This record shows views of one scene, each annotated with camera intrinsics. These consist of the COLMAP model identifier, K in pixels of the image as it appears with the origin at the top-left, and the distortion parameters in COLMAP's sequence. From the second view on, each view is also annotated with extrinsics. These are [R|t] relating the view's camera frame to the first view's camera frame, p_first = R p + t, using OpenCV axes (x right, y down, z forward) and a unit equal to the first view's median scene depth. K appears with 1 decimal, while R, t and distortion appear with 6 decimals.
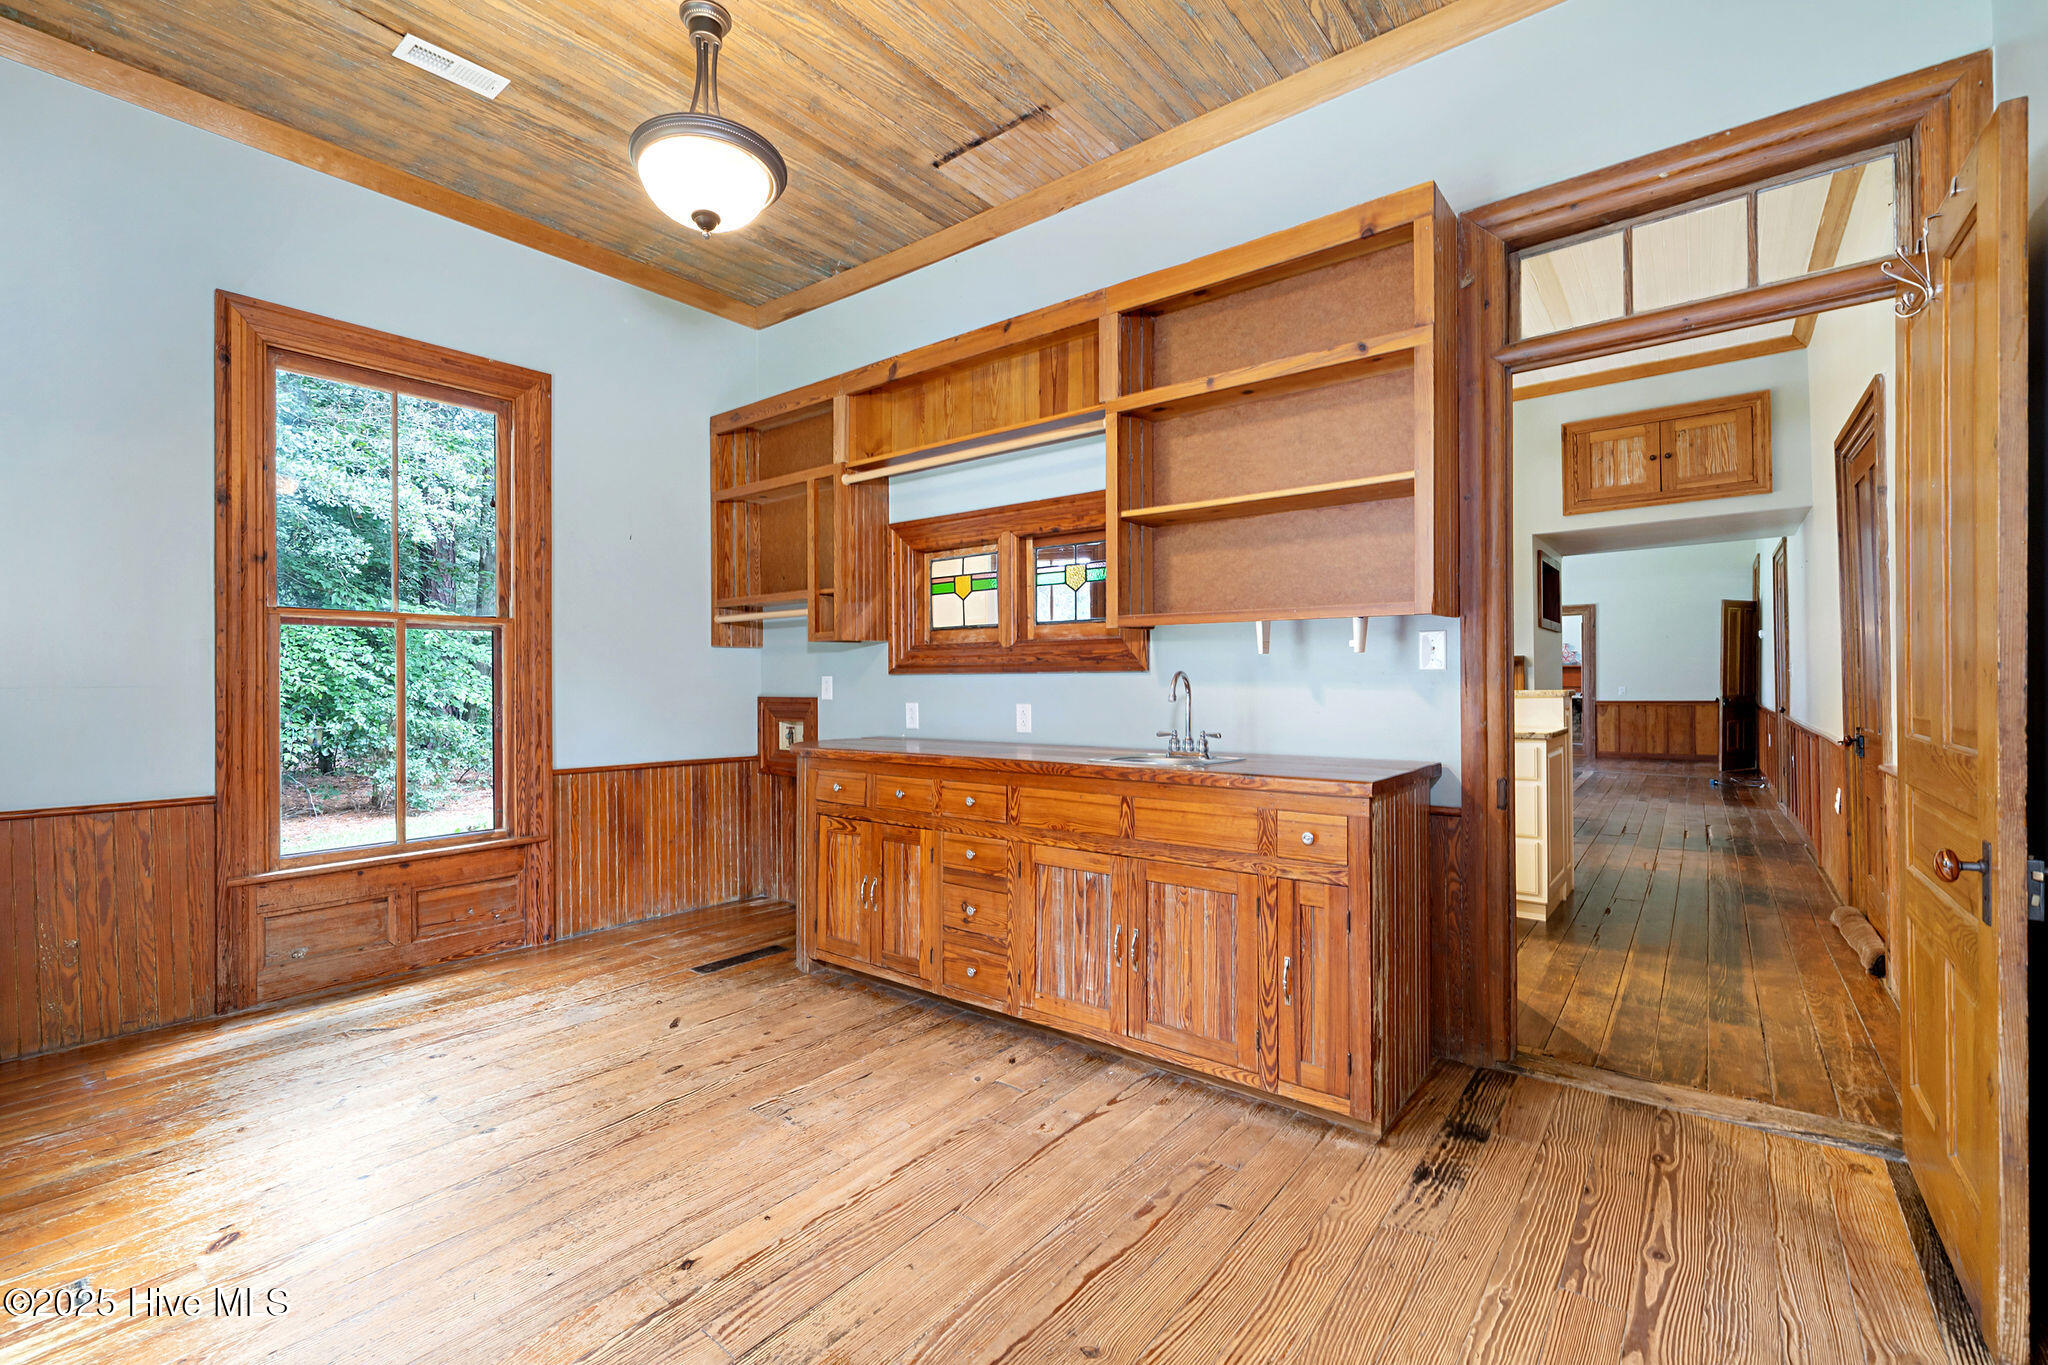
lens RADIAL K [[898.8, 0, 1011.1], [0, 898.8, 682.2], [0, 0, 1]] dist [0.001701, 0.000144]
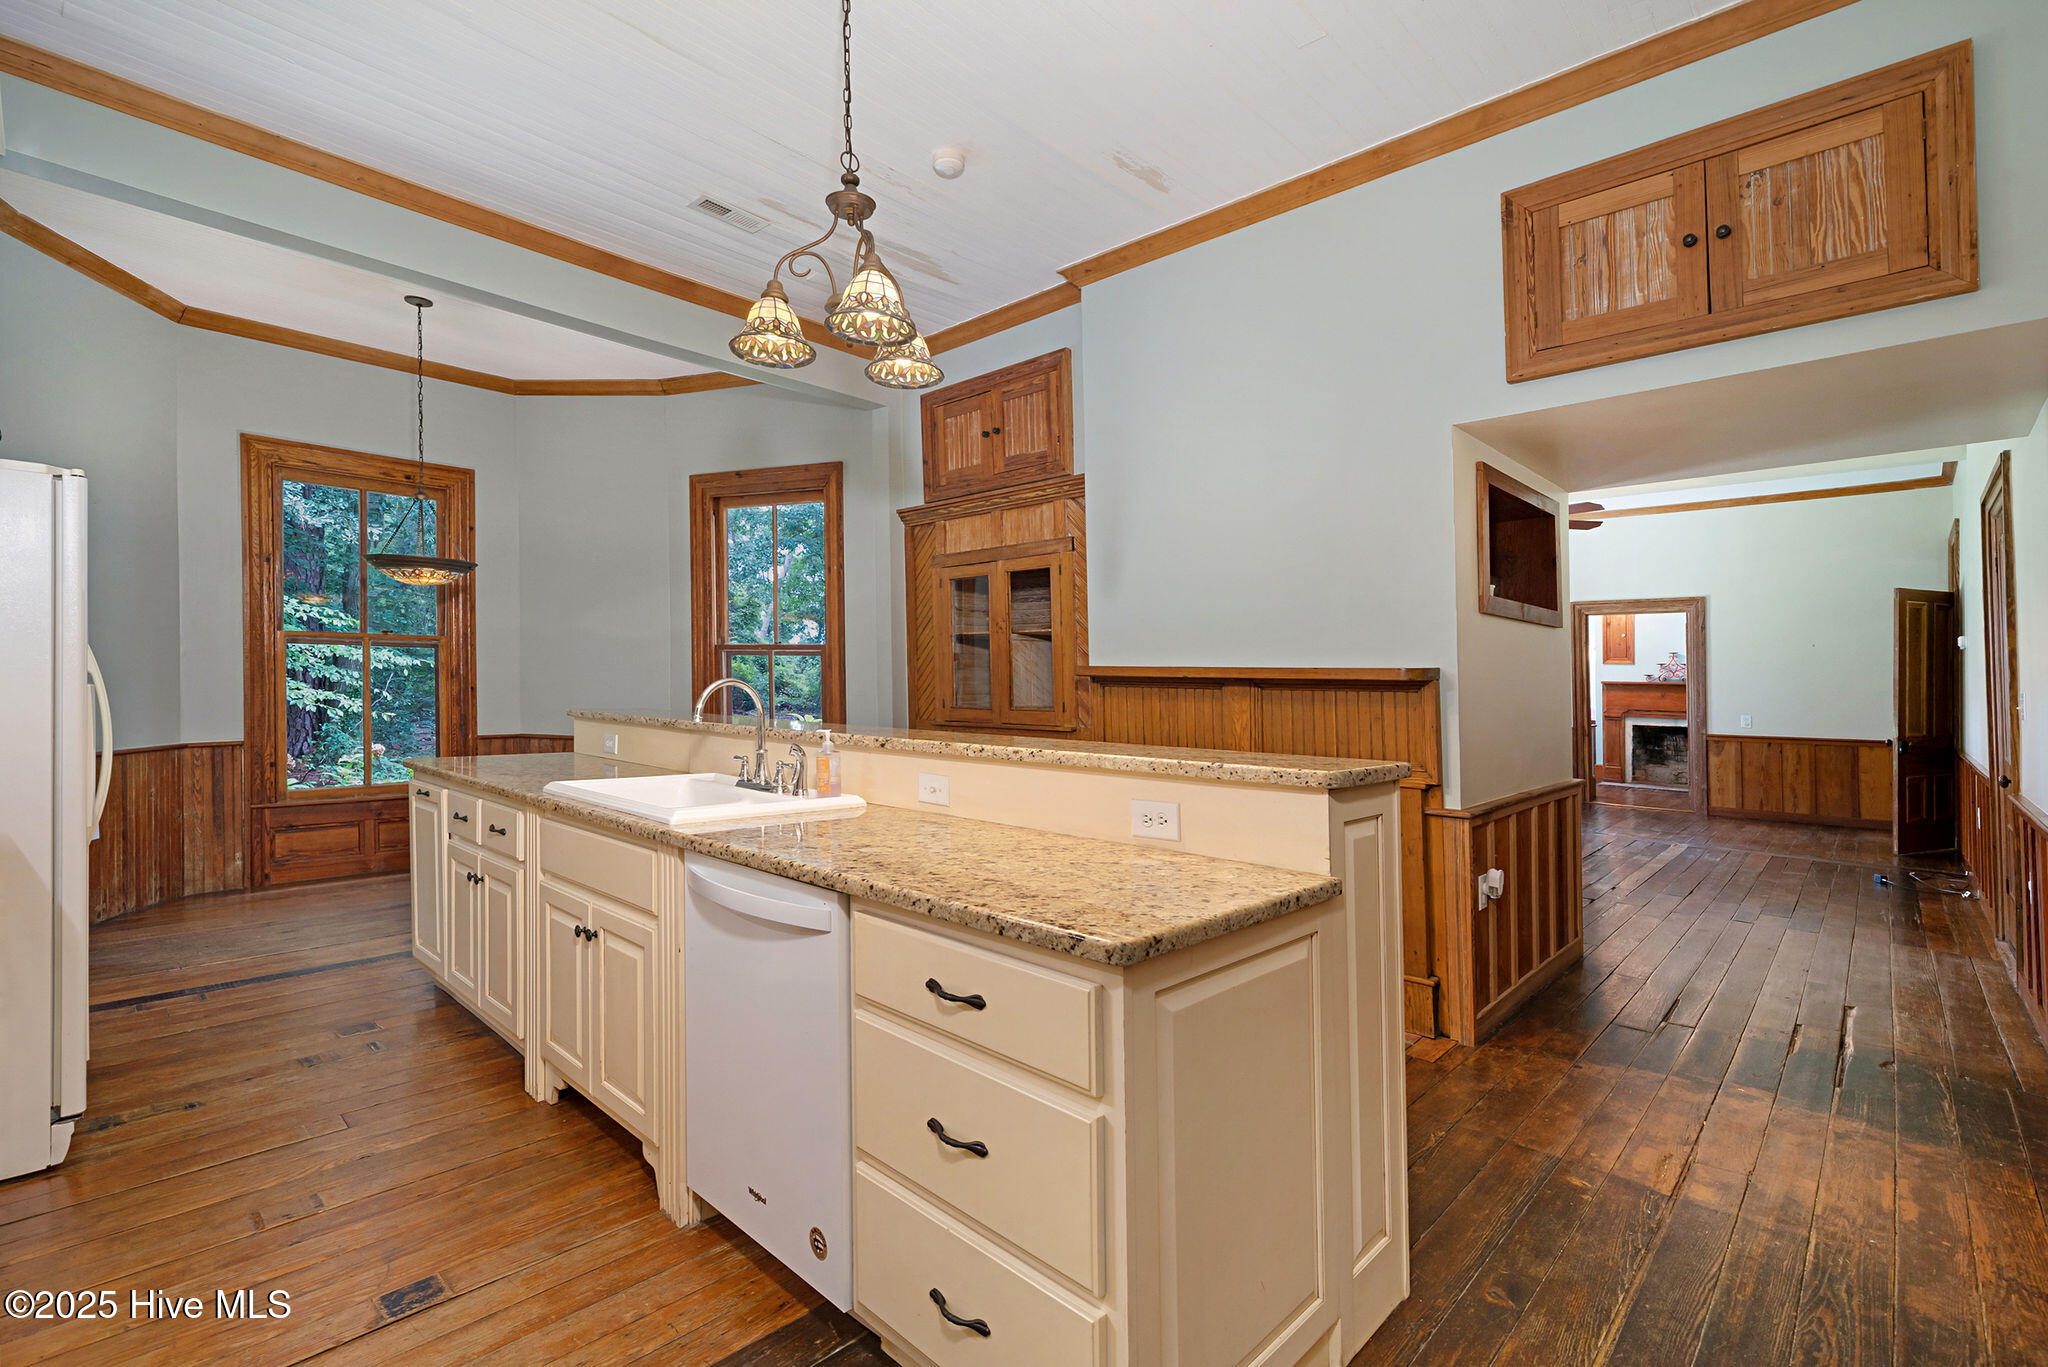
lens RADIAL K [[898.8, 0, 1050.1], [0, 898.8, 652.7], [0, 0, 1]] dist [0.001701, 0.000144]
pose [[0.994782, 0.018520, -0.100325, 0.250548], [-0.021963, 0.999203, -0.033324, -0.010165], [0.099628, 0.035353, 0.994397, 0.296550]]
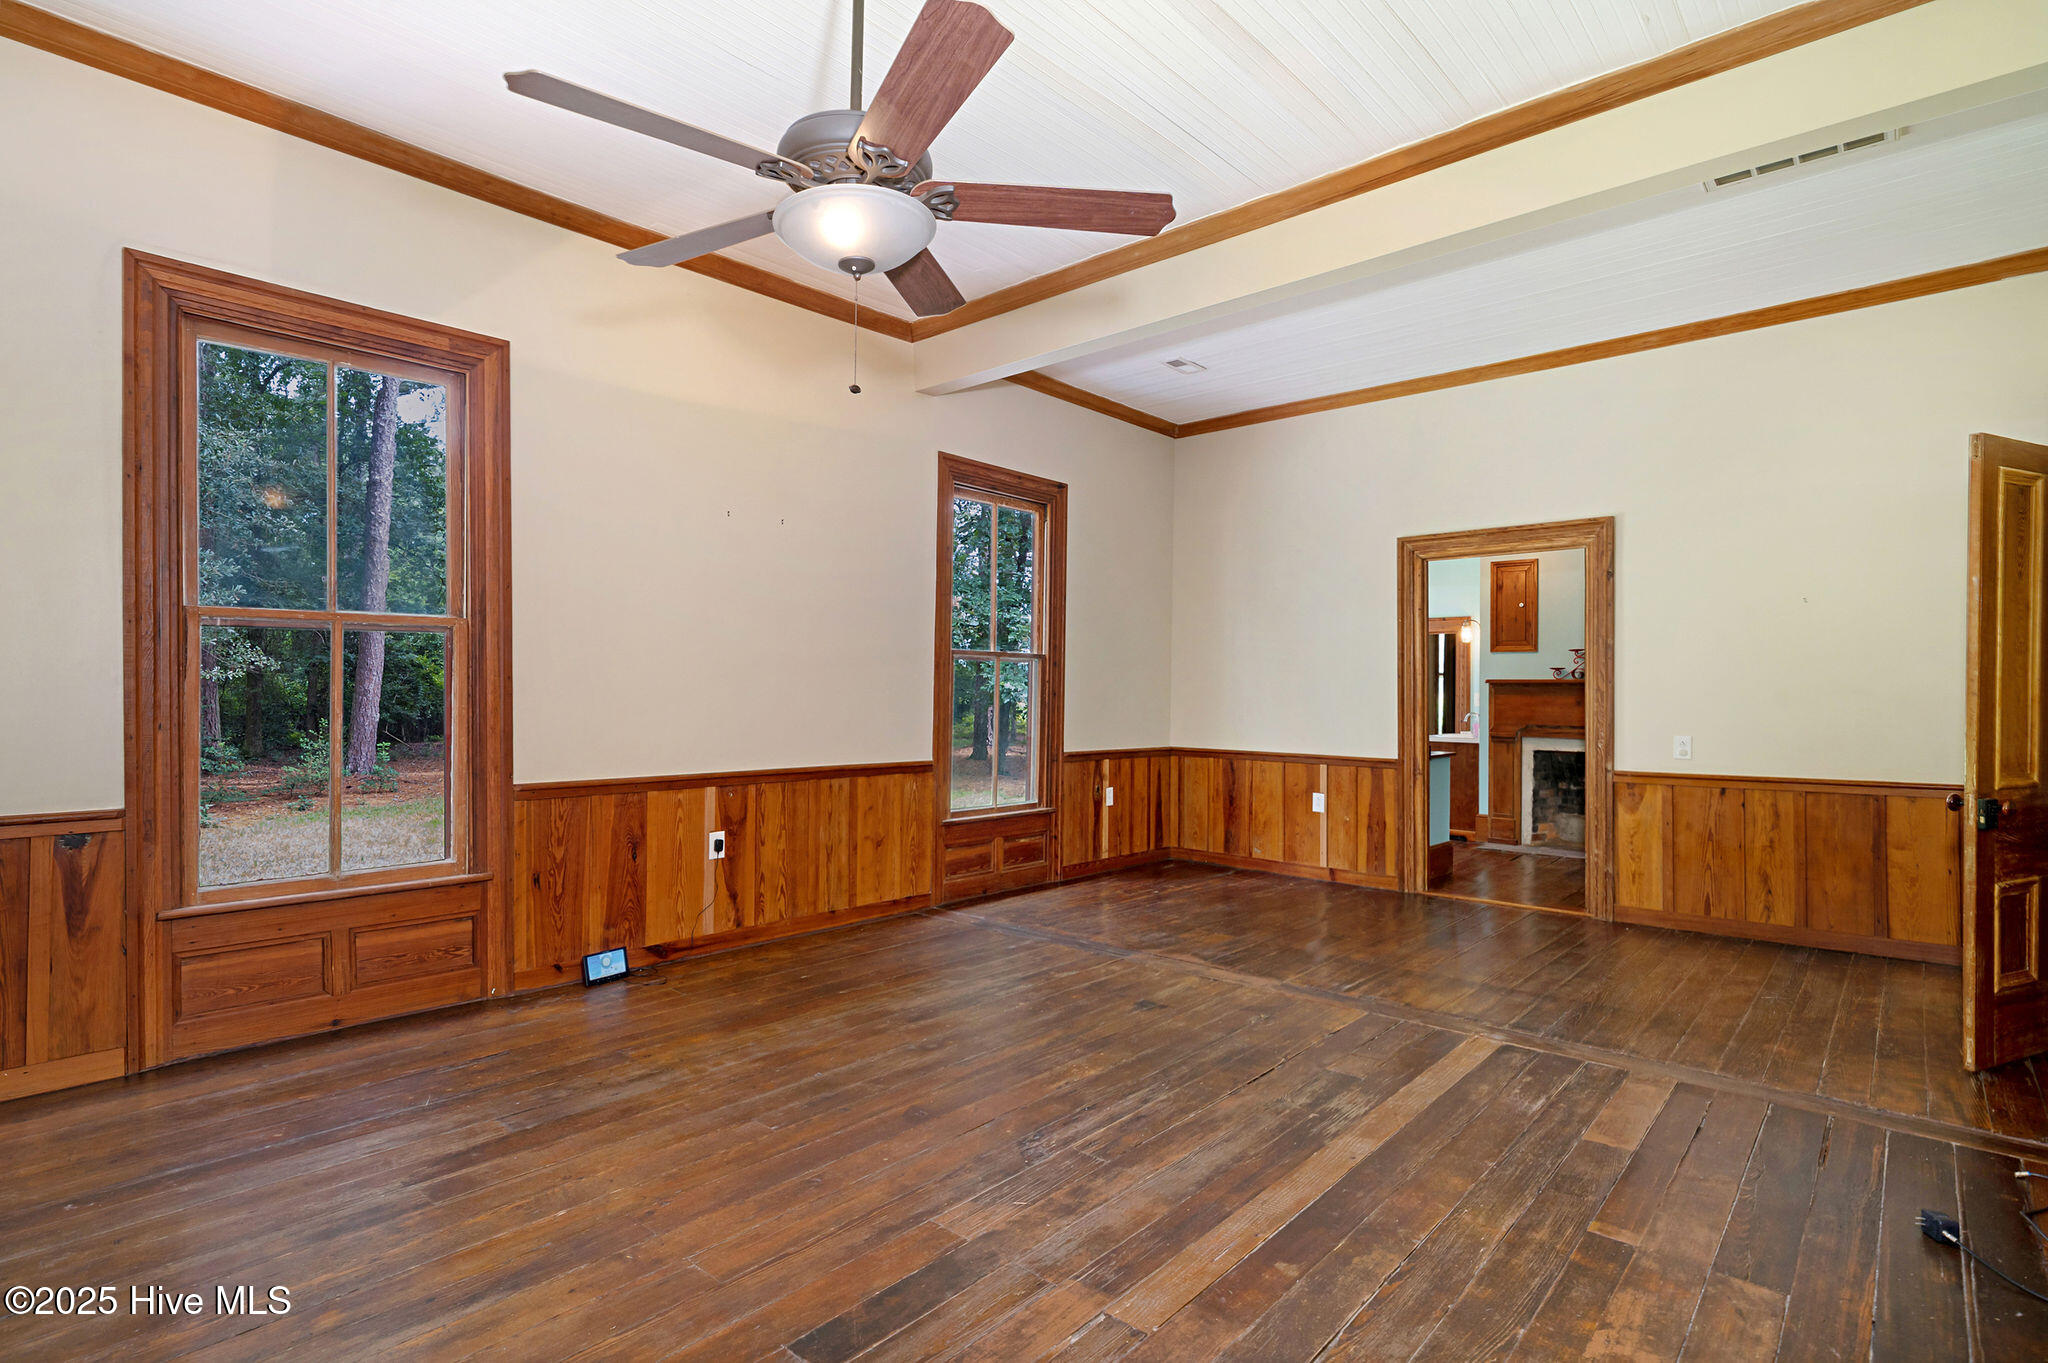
lens RADIAL K [[999.1, 0, 1024.2], [0, 999.1, 684.8], [0, 0, 1]] dist [-0.013988, 0.000407]
pose [[0.996157, 0.009008, -0.087116, 0.531795], [-0.010258, 0.999851, -0.013904, -0.008880], [0.086978, 0.014744, 0.996101, 0.680715]]
